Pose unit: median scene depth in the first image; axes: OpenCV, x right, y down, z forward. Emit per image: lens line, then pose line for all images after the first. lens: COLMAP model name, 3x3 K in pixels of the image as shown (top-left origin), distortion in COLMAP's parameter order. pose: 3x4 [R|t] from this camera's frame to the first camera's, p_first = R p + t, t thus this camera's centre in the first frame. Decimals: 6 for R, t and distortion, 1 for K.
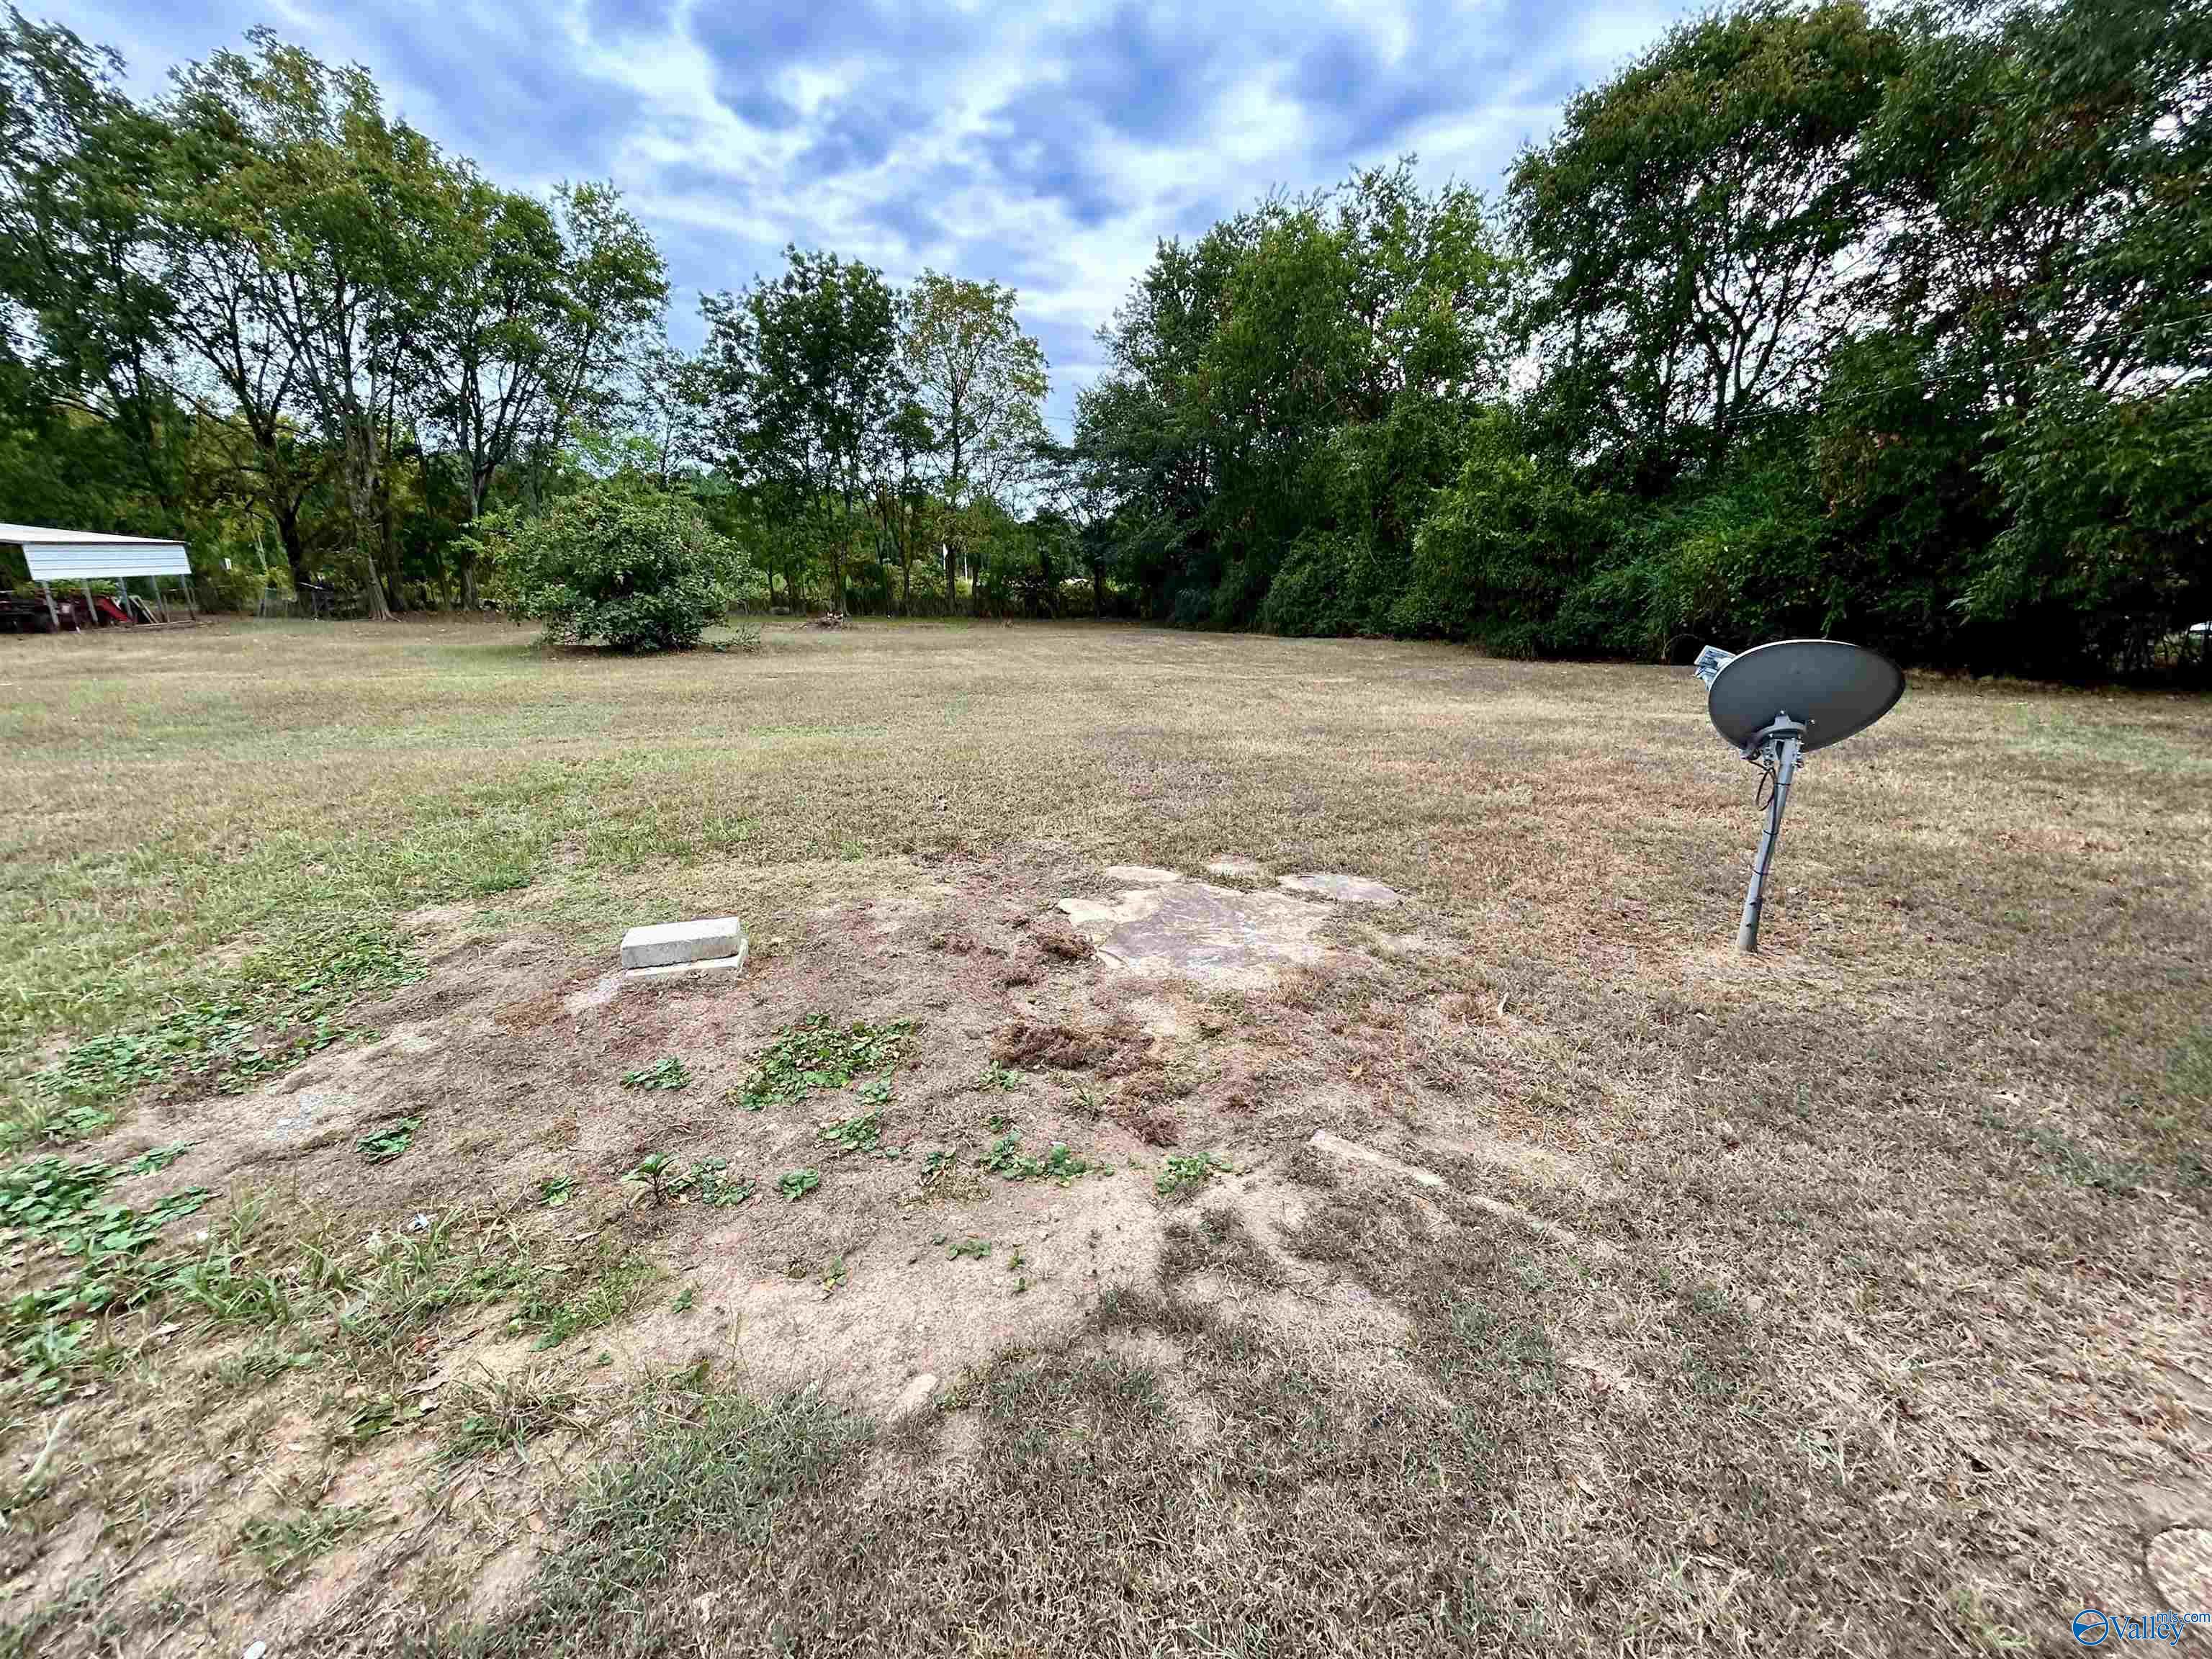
lens RADIAL K [[894.5, 0, 1090.8], [0, 894.5, 819.4], [0, 0, 1]] dist [-0.002334, 0.000535]
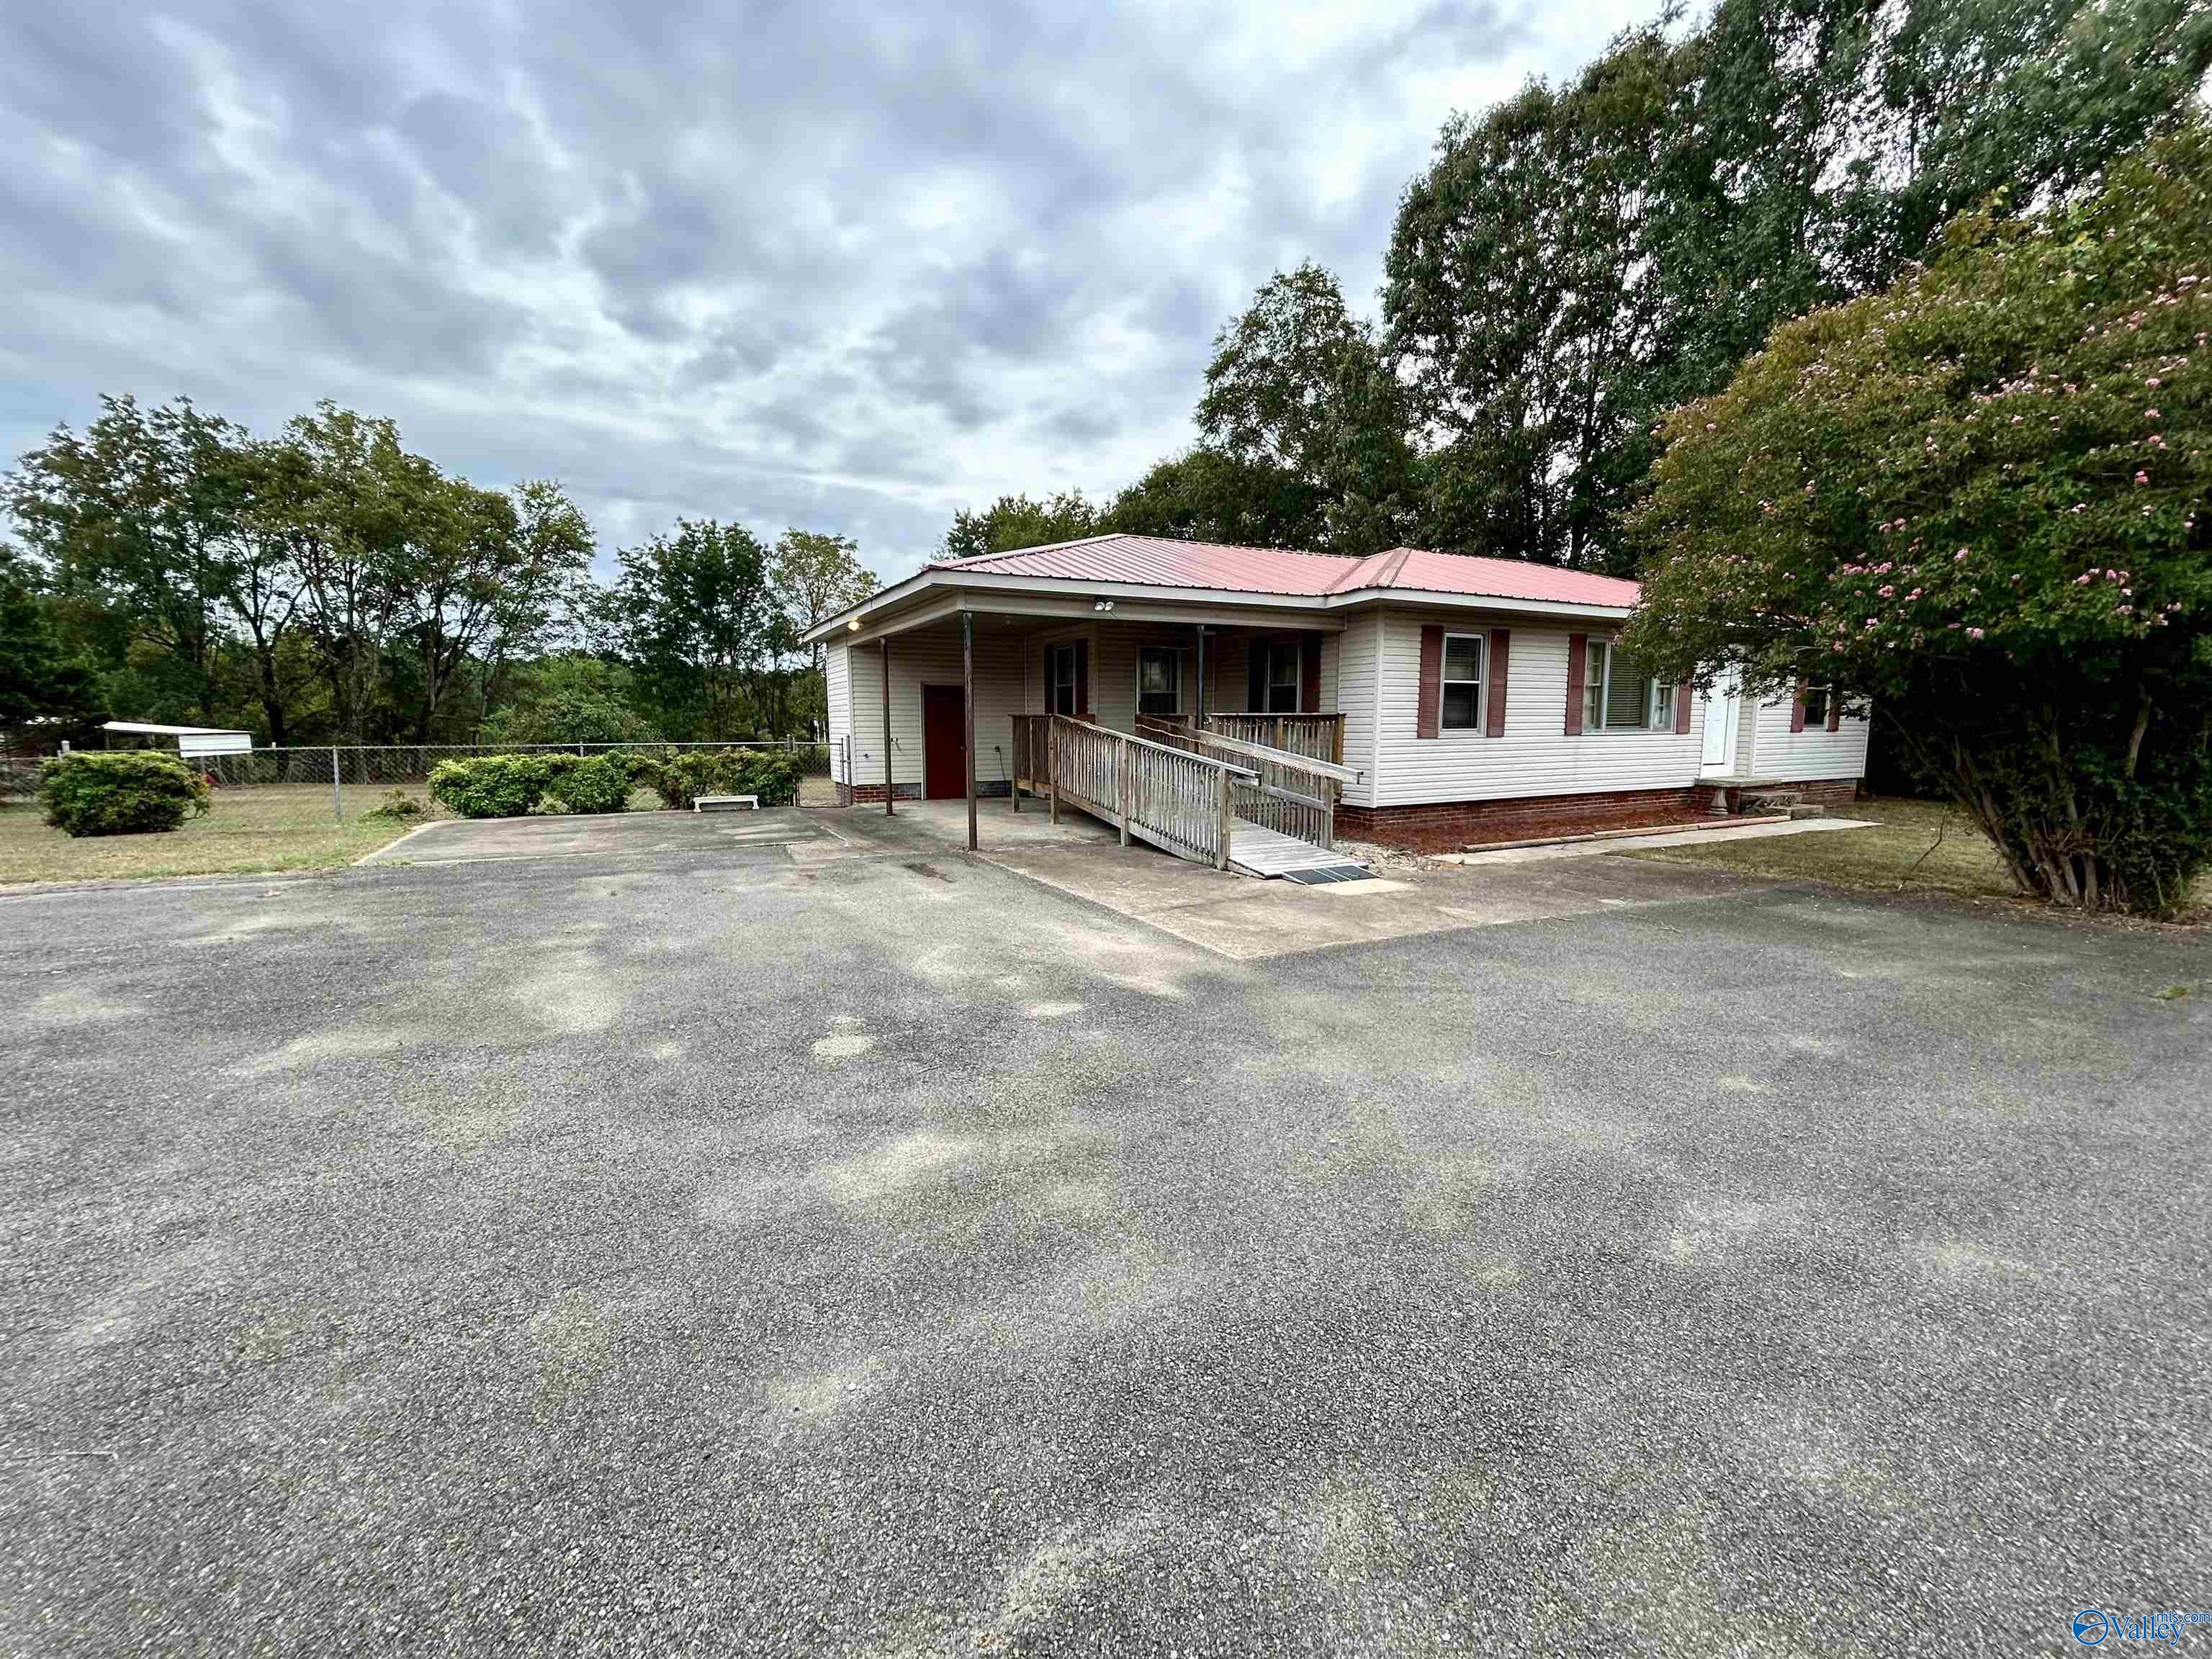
lens RADIAL K [[894.5, 0, 1102.4], [0, 894.5, 834.9], [0, 0, 1]] dist [-0.002334, 0.000535]
pose [[0.990688, -0.040596, 0.129956, 0.100084], [0.060955, 0.985757, -0.156742, 0.103274], [-0.121742, 0.163204, 0.979052, -0.347781]]
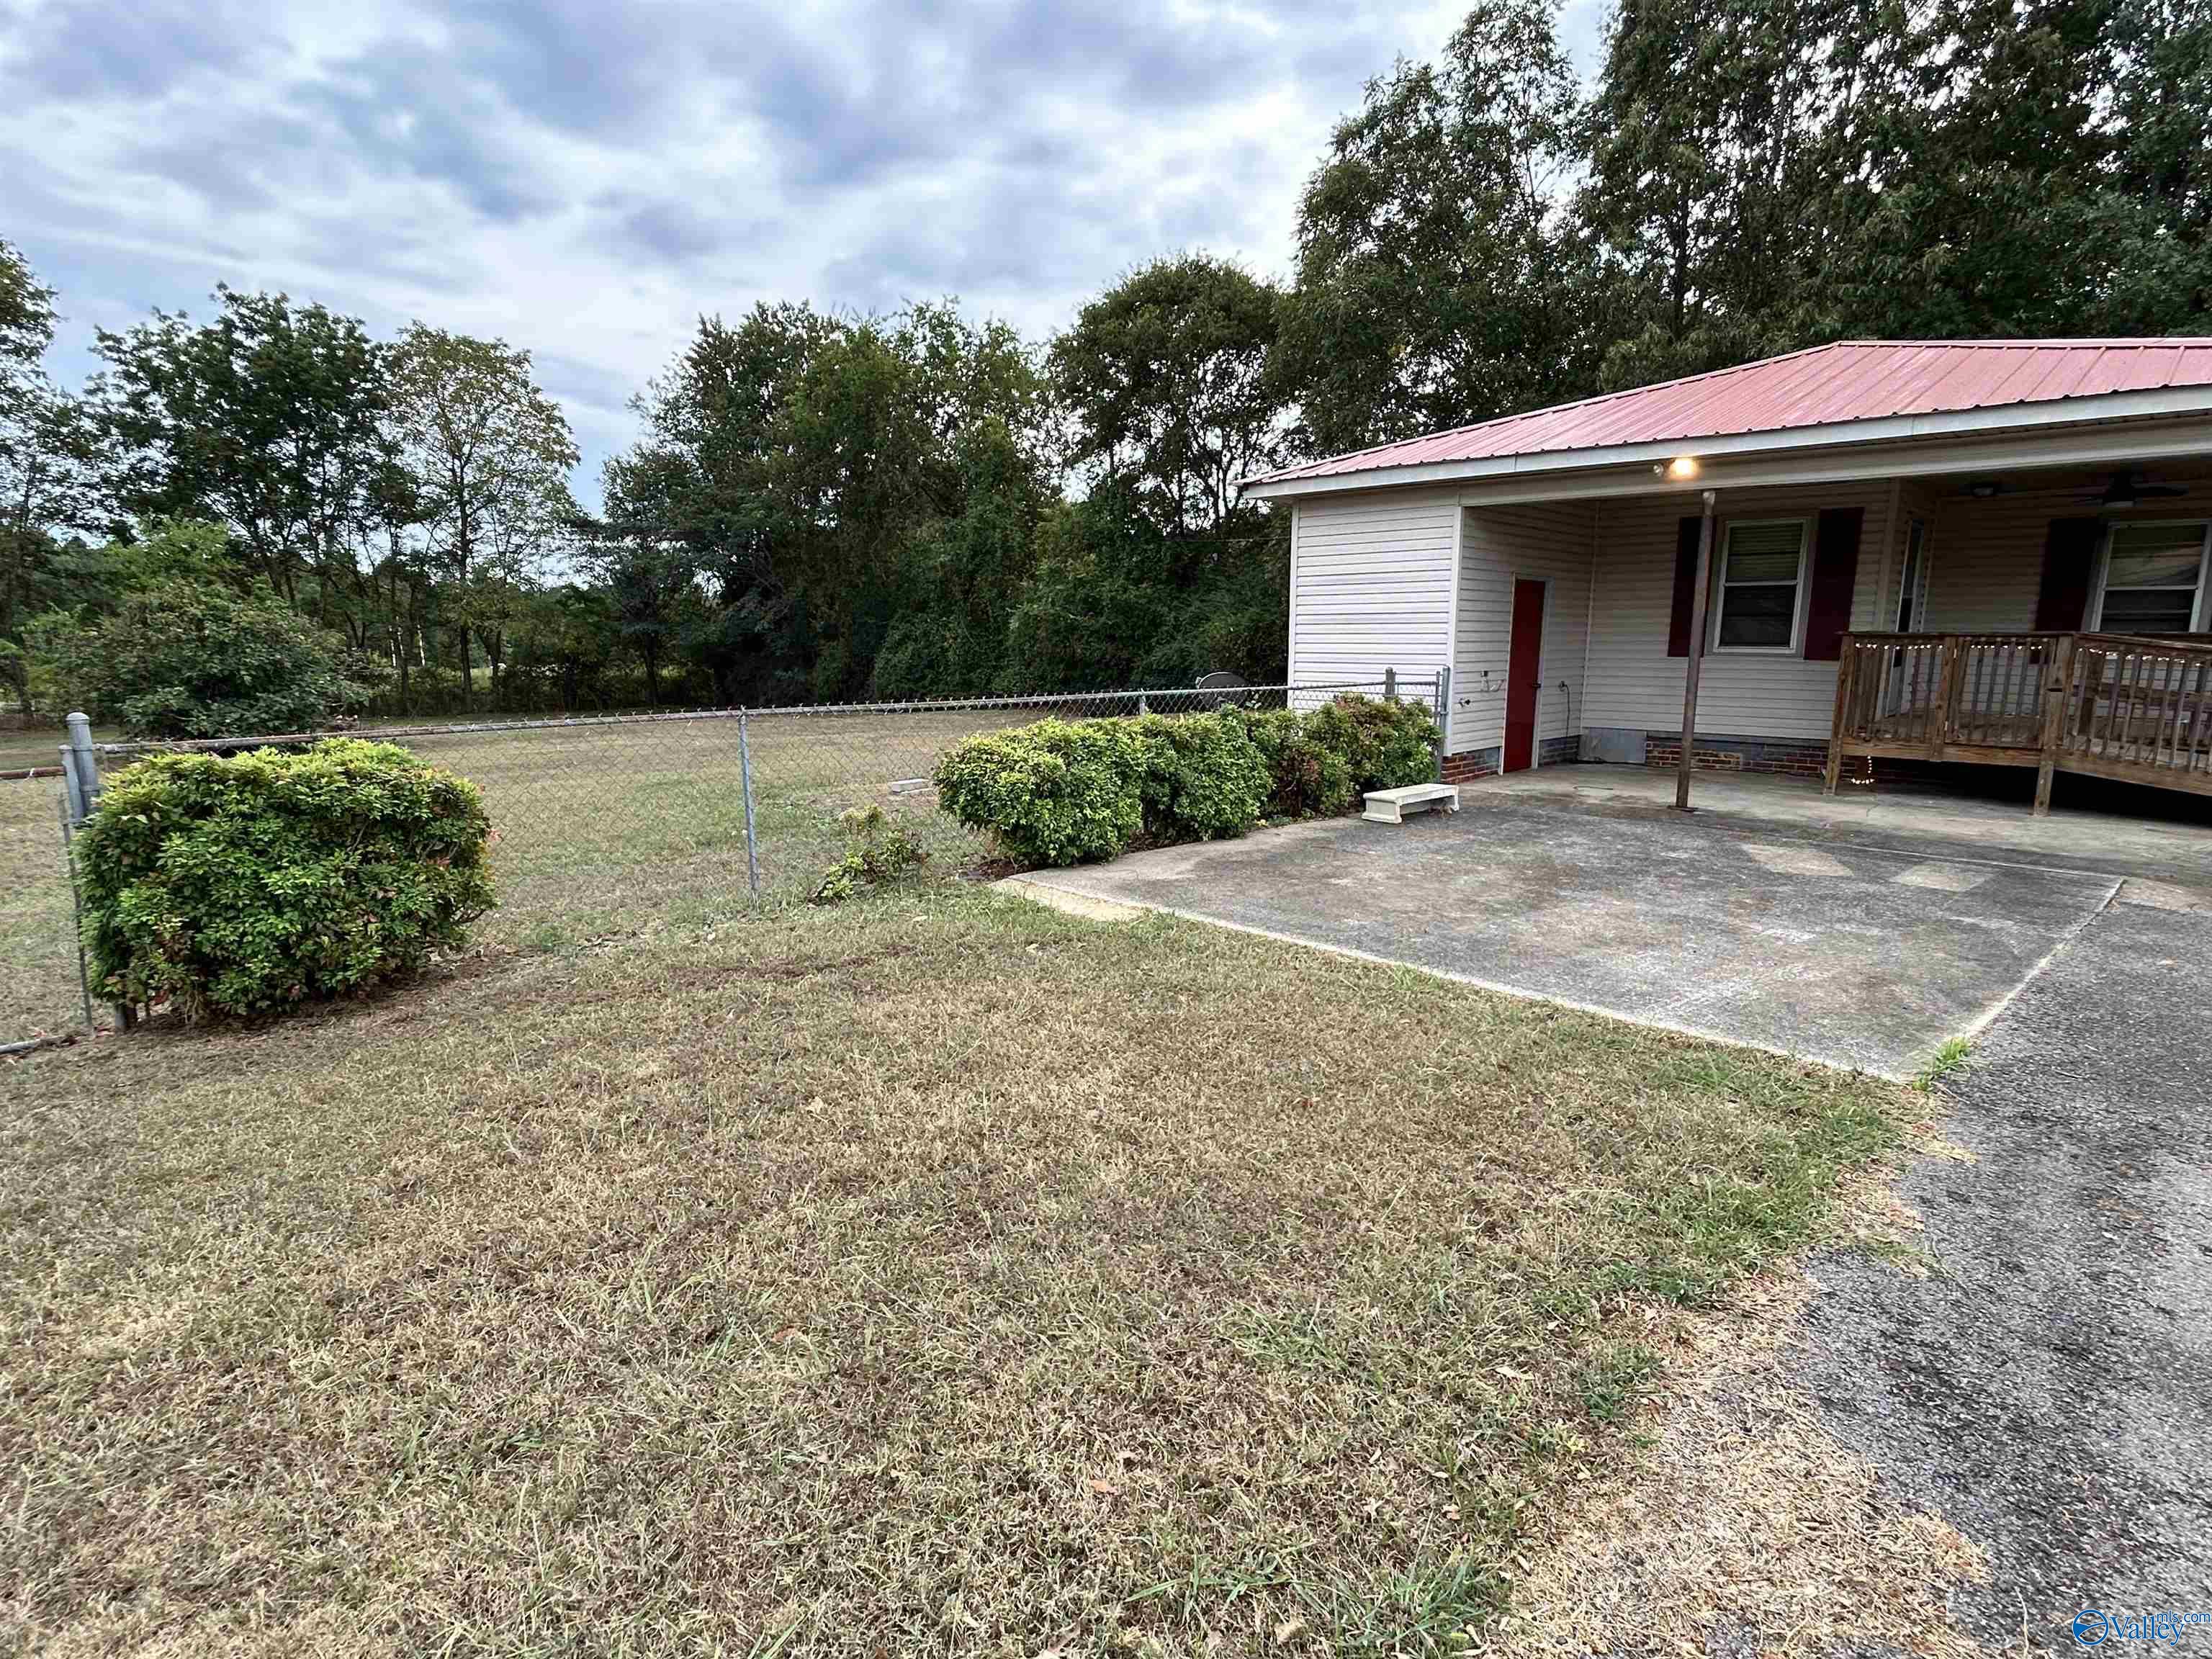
lens RADIAL K [[1110.3, 0, 1088.6], [0, 1110.3, 797.1], [0, 0, 1]] dist [-0.001437, 0.000652]
pose [[0.898386, -0.085230, 0.430859, -0.103020], [0.142897, 0.984338, -0.103241, 0.041114], [-0.415311, 0.154319, 0.896494, -0.162926]]
